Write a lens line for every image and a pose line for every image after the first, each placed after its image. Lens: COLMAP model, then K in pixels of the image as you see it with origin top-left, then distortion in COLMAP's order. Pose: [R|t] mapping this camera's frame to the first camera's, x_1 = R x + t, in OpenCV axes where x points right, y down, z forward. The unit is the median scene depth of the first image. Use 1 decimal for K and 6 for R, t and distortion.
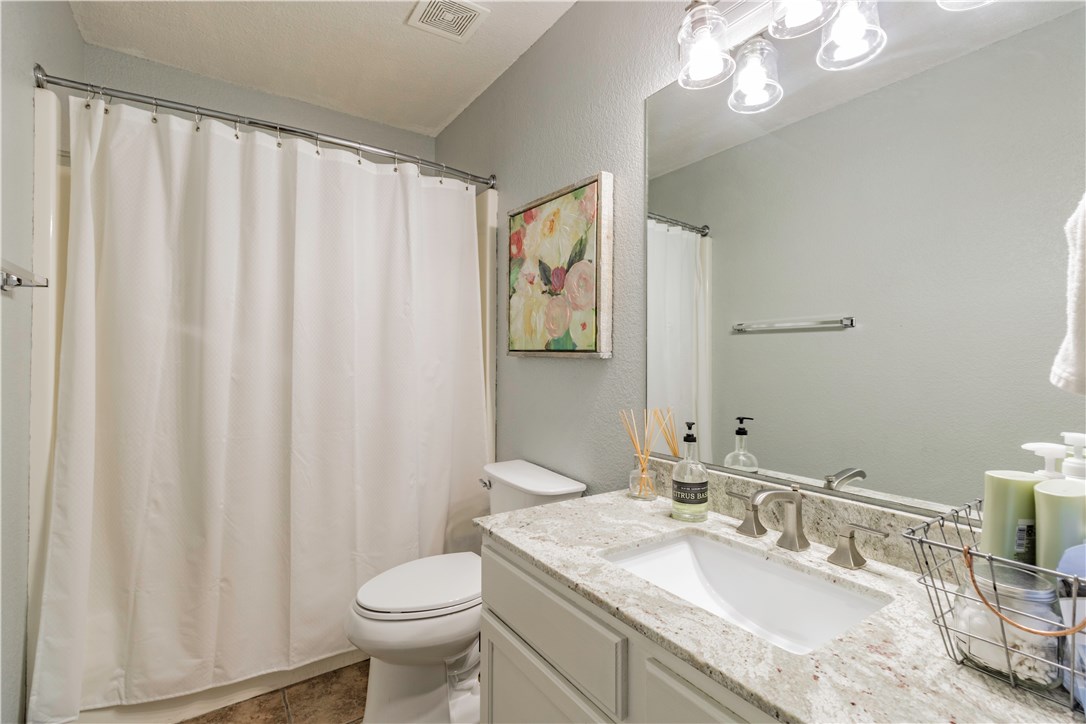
lens RADIAL K [[497.2, 0, 546.1], [0, 497.2, 358.7], [0, 0, 1]] dist [0.001622, 0.000931]
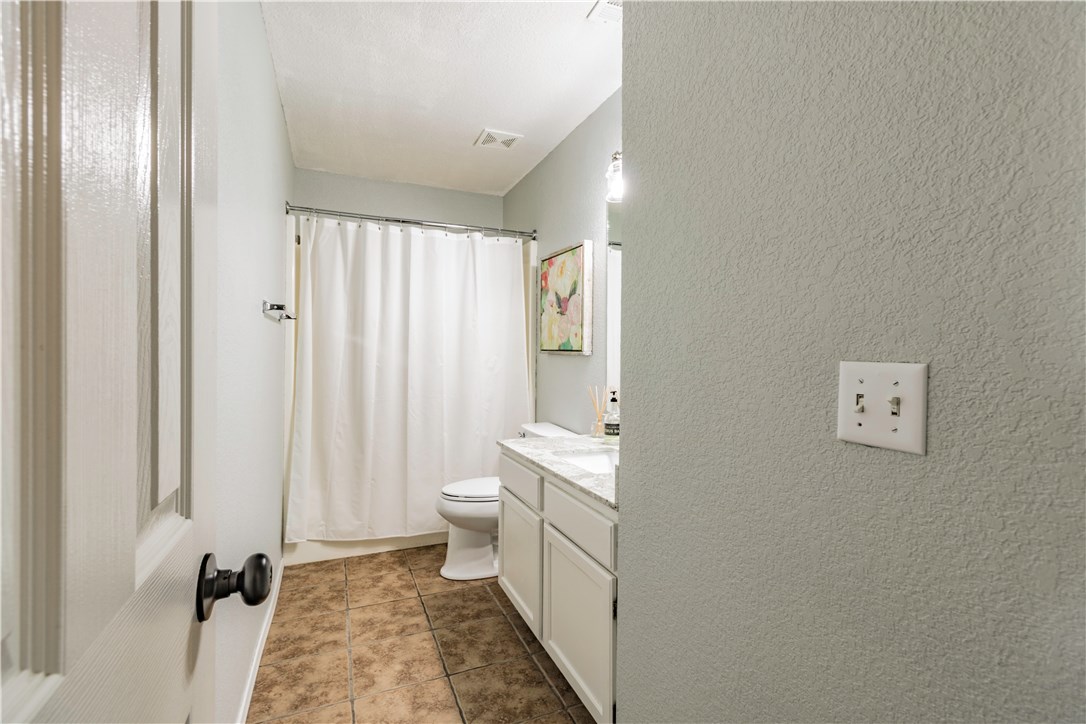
lens RADIAL K [[497.2, 0, 541.1], [0, 497.2, 358.9], [0, 0, 1]] dist [0.001622, 0.000931]
pose [[0.978141, 0.004083, -0.207902, 0.293370], [-0.002802, 0.999975, 0.006456, 0.000990], [0.207923, -0.005733, 0.978128, -0.580798]]
